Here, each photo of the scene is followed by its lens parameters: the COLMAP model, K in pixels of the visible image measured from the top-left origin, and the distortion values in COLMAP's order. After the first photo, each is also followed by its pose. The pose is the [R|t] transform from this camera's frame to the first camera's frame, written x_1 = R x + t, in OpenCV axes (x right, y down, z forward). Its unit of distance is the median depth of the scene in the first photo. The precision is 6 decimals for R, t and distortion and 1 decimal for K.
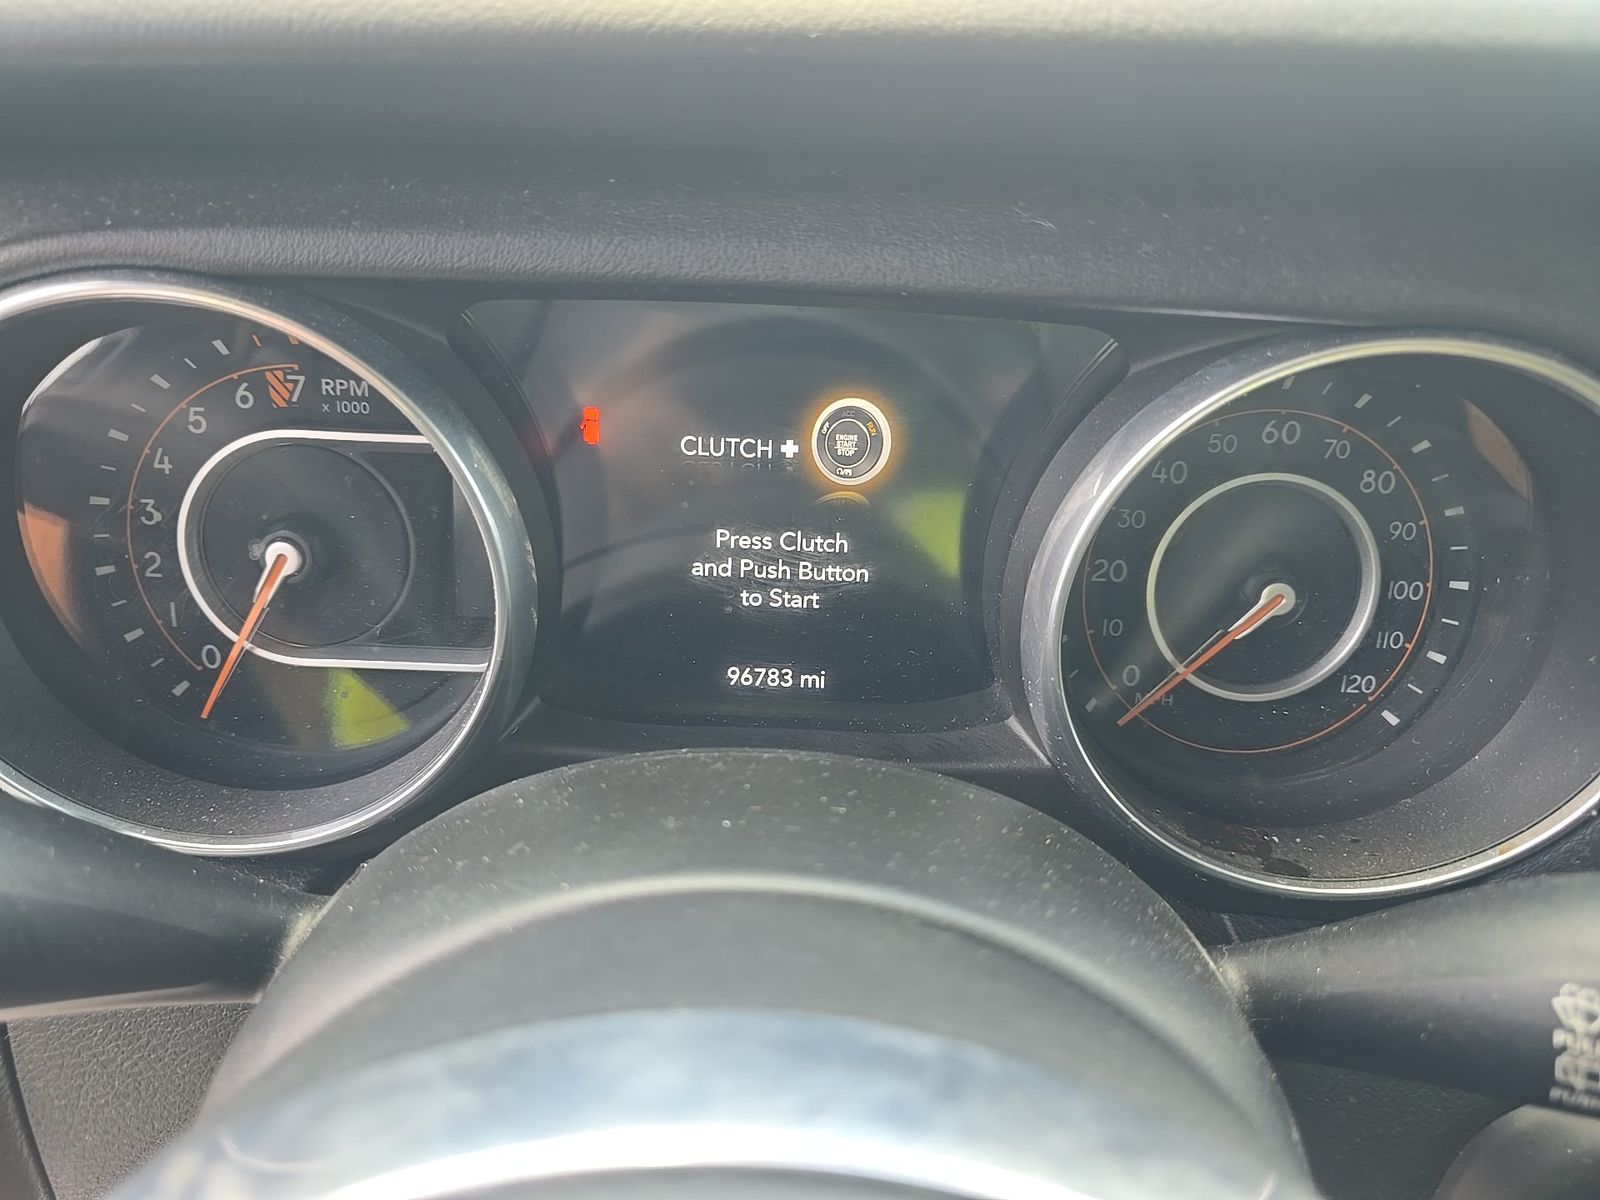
lens RADIAL K [[1083.2, 0, 803.6], [0, 1083.2, 607.0], [0, 0, 1]] dist [0.056416, -0.045424]
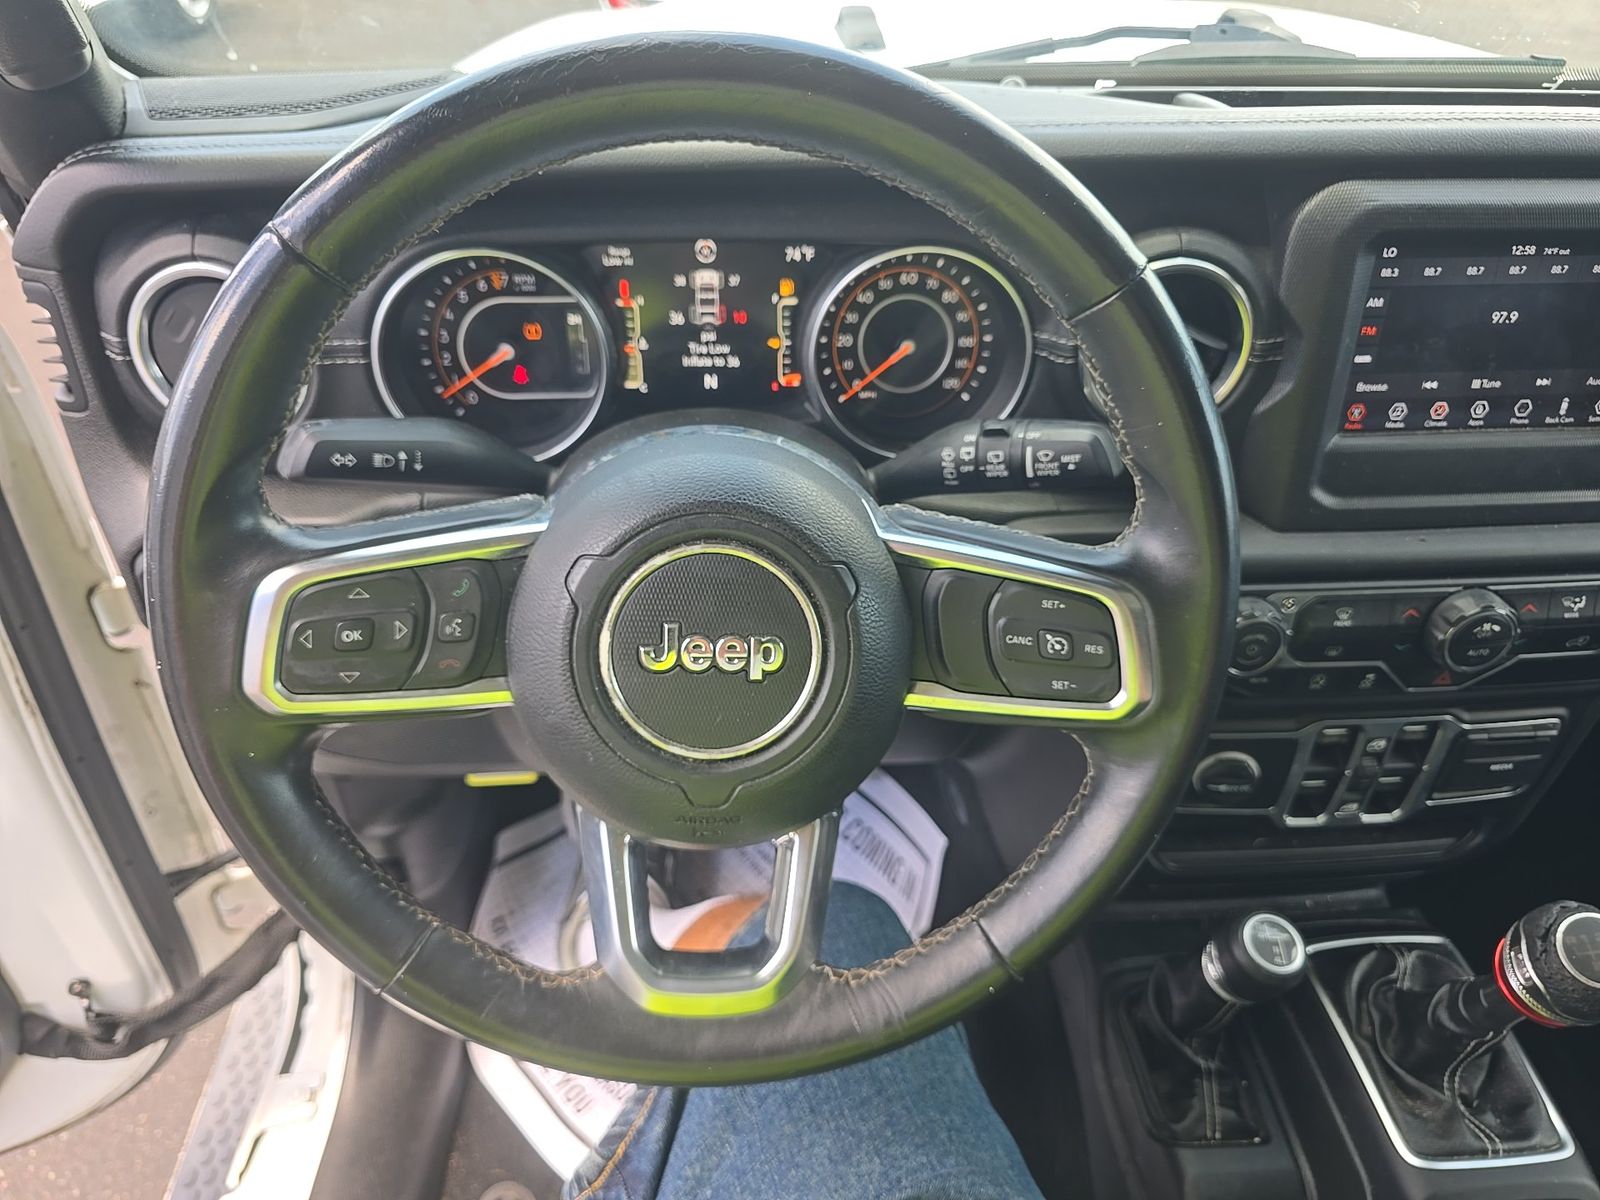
lens RADIAL K [[1090.1, 0, 805.9], [0, 1090.1, 605.0], [0, 0, 1]] dist [0.043313, -0.040186]
pose [[0.996919, -0.065702, 0.042844, 0.053688], [0.058742, 0.987350, 0.147276, 0.191228], [-0.051978, -0.144306, 0.988167, -1.538105]]
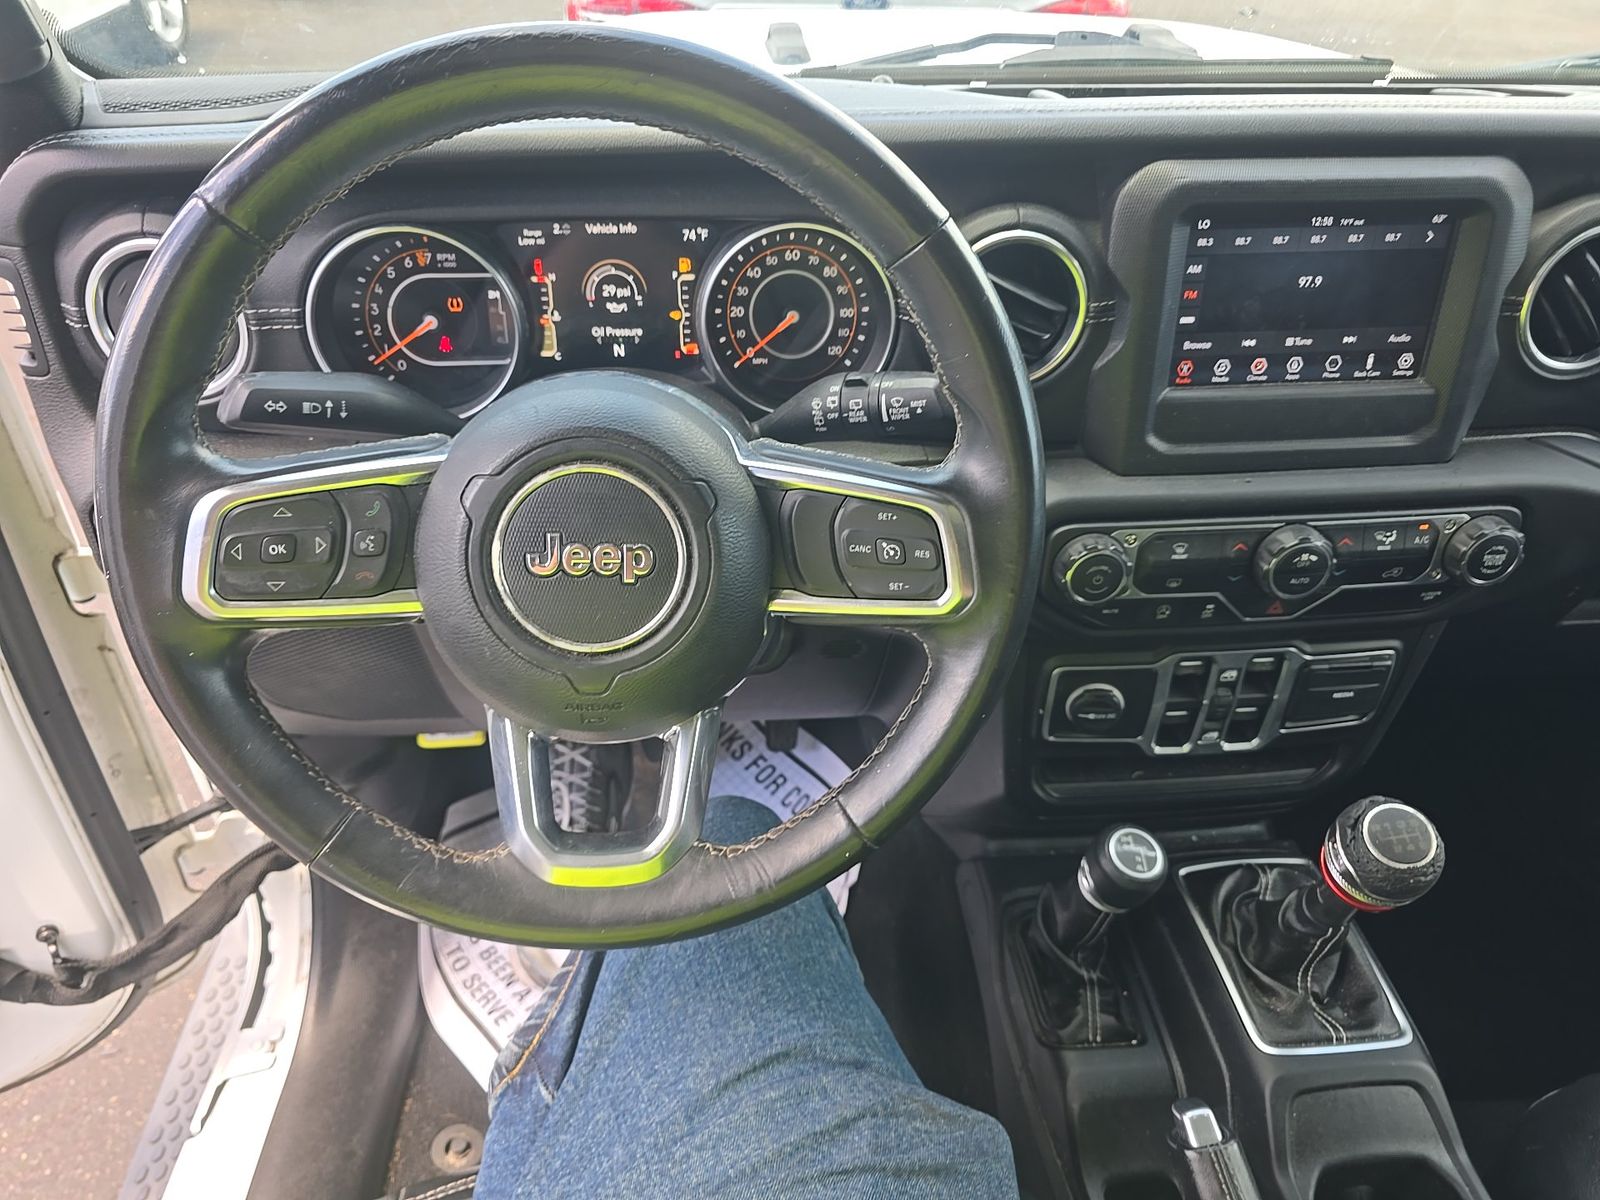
lens RADIAL K [[1083.2, 0, 803.6], [0, 1083.2, 607.0], [0, 0, 1]] dist [0.056416, -0.045424]
pose [[0.995415, -0.077172, 0.056505, 0.243732], [0.069248, 0.988985, 0.130816, 0.363211], [-0.065978, -0.126304, 0.989795, -1.847402]]
